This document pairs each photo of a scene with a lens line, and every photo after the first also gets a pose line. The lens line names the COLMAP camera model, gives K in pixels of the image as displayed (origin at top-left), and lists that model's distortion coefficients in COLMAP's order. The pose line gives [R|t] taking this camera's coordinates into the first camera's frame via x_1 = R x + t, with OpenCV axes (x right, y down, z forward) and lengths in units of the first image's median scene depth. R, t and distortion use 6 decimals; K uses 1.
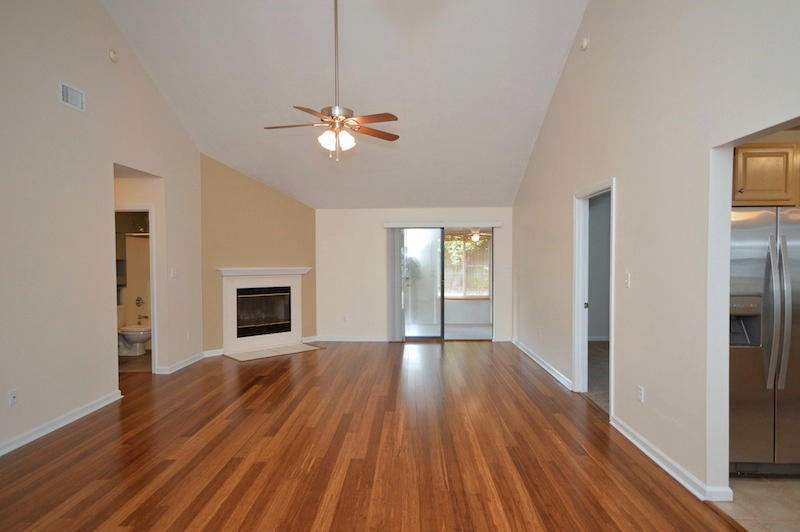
lens RADIAL K [[460.0, 0, 400.5], [0, 460.0, 258.8], [0, 0, 1]] dist [0.013547, -0.000515]
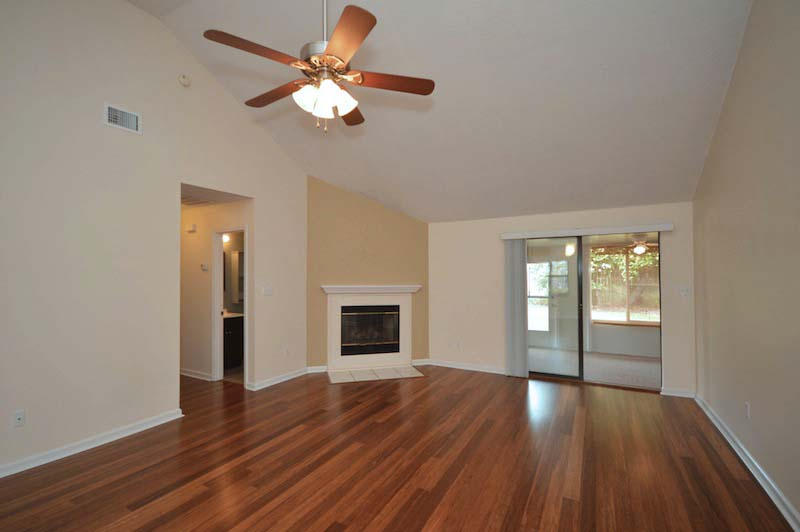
lens RADIAL K [[360.7, 0, 392.6], [0, 360.7, 265.3], [0, 0, 1]] dist [-0.003587, -0.000079]
pose [[0.882038, -0.013338, -0.470990, 0.165071], [0.000884, 0.999644, -0.026653, -0.004606], [0.471178, 0.023092, 0.881736, 0.522746]]
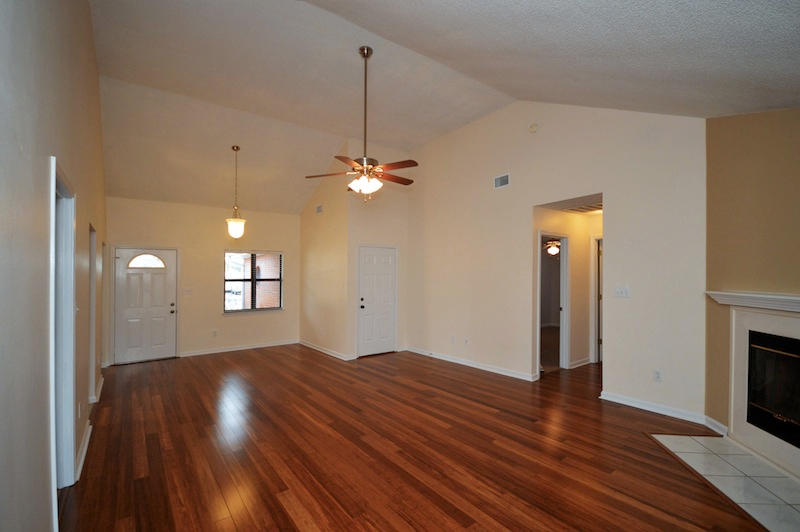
lens RADIAL K [[360.7, 0, 392.6], [0, 360.7, 265.3], [0, 0, 1]] dist [-0.003587, -0.000079]
pose [[-0.799410, -0.006265, -0.600753, 0.328625], [0.013834, 0.999489, -0.028831, -0.006546], [0.600626, -0.031358, -0.798915, 1.582552]]
